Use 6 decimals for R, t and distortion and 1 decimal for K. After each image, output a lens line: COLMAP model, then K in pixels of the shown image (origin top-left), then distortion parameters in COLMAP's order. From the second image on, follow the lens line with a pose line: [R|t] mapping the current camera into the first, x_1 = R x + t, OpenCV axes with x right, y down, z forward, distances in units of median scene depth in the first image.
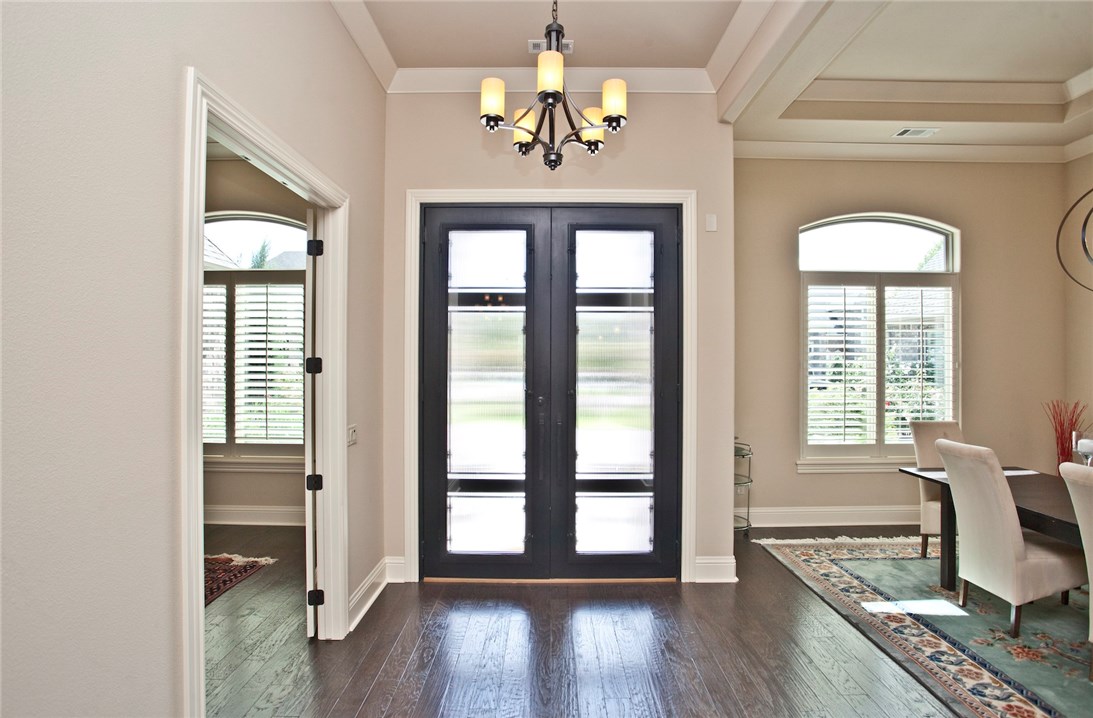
lens RADIAL K [[535.1, 0, 546.0], [0, 535.1, 359.9], [0, 0, 1]] dist [-0.042059, 0.003732]
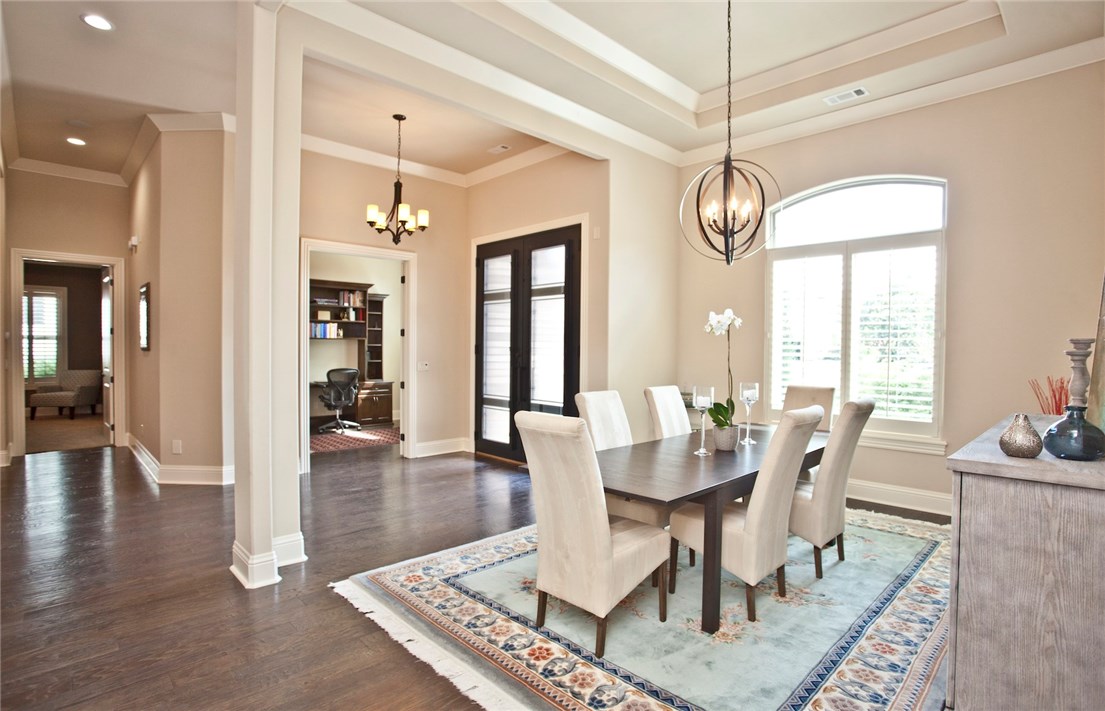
lens RADIAL K [[554.5, 0, 554.6], [0, 554.5, 353.7], [0, 0, 1]] dist [-0.041887, -0.000462]
pose [[0.698348, 0.014684, -0.715608, 1.315292], [-0.011318, 0.999891, 0.009472, 0.055376], [0.715669, 0.001484, 0.698438, -0.131411]]
